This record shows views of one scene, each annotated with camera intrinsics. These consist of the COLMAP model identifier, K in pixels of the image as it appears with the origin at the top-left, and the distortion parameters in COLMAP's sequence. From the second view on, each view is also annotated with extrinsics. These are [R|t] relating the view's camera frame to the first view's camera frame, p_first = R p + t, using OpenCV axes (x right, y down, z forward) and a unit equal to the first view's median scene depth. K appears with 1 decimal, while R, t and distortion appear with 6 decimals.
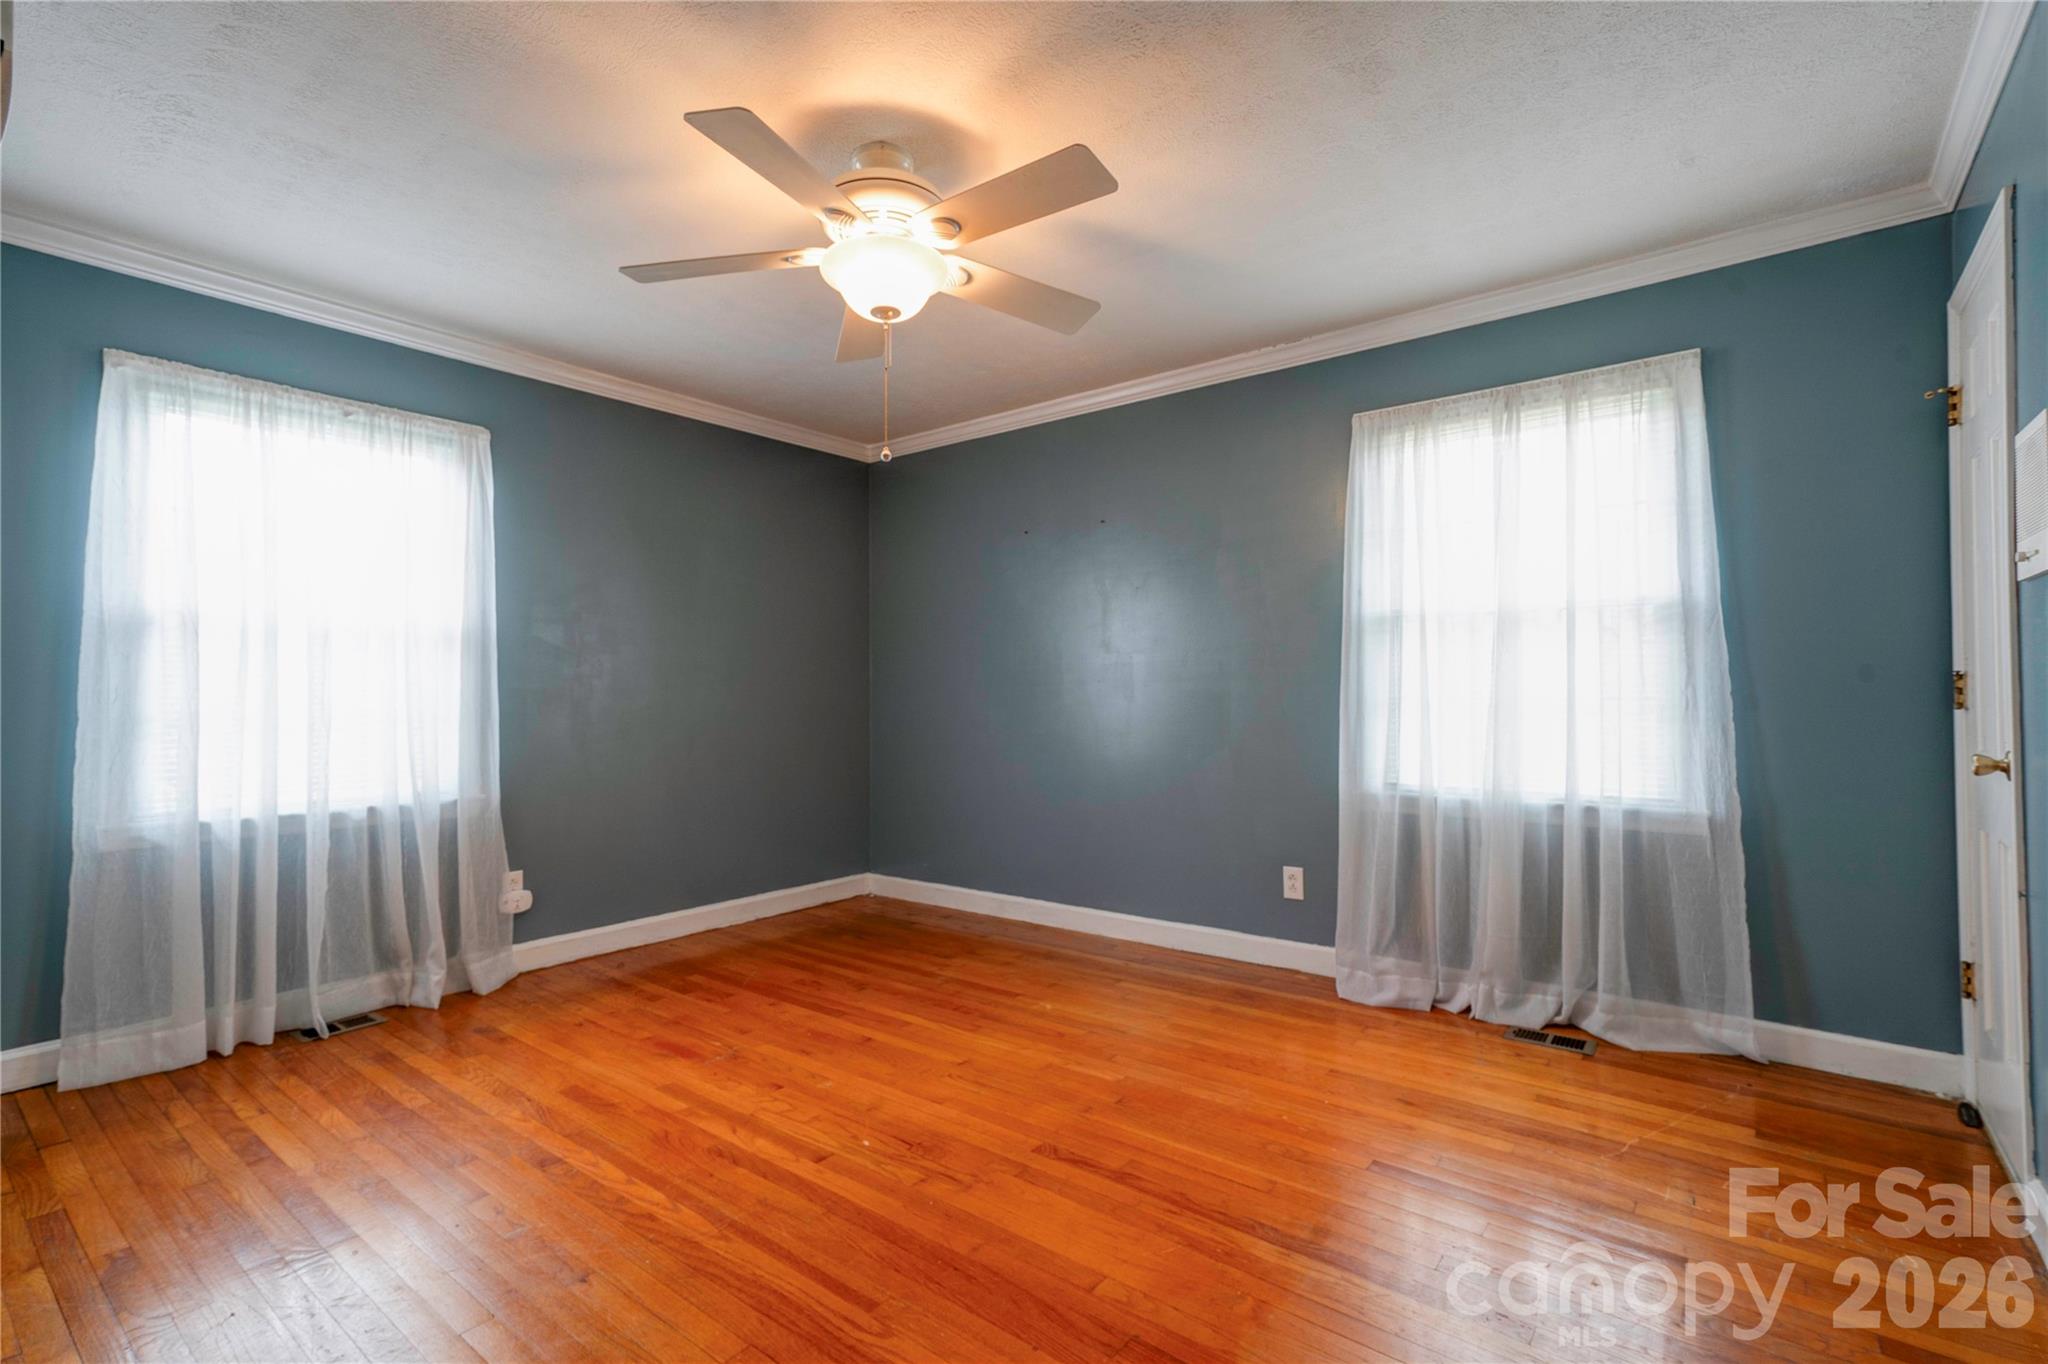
lens RADIAL K [[932.2, 0, 1009.9], [0, 932.2, 679.0], [0, 0, 1]] dist [-0.014626, 0.017337]
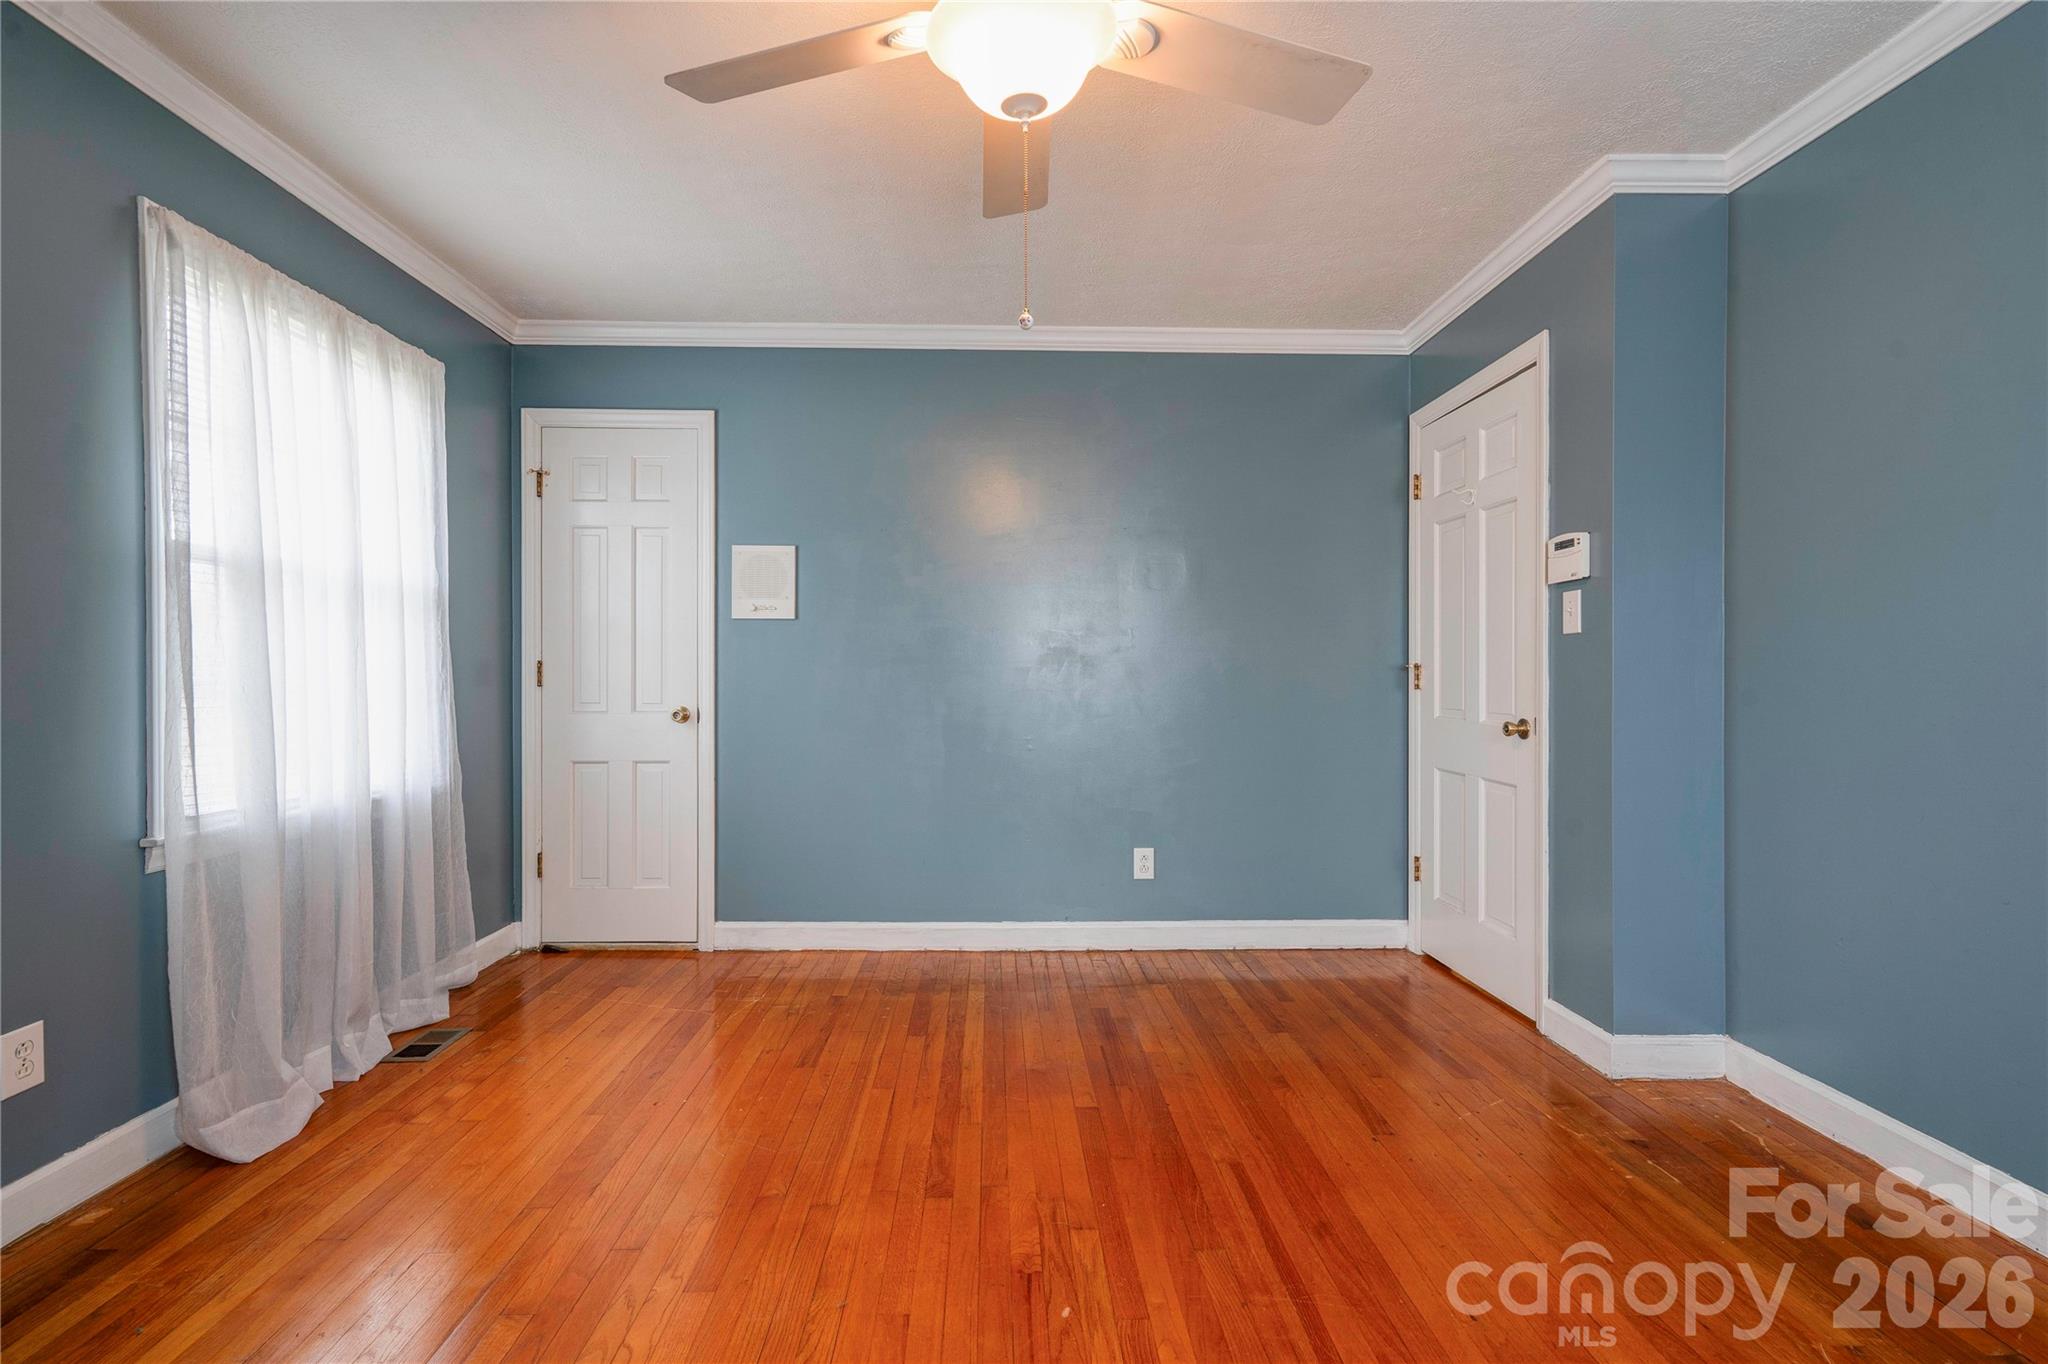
lens RADIAL K [[932.2, 0, 1009.9], [0, 932.2, 679.0], [0, 0, 1]] dist [-0.014626, 0.017337]
pose [[-0.640171, -0.001232, 0.768232, -0.641402], [-0.009097, 0.999941, -0.005977, 0.023484], [-0.768179, -0.010815, -0.640144, 1.430380]]
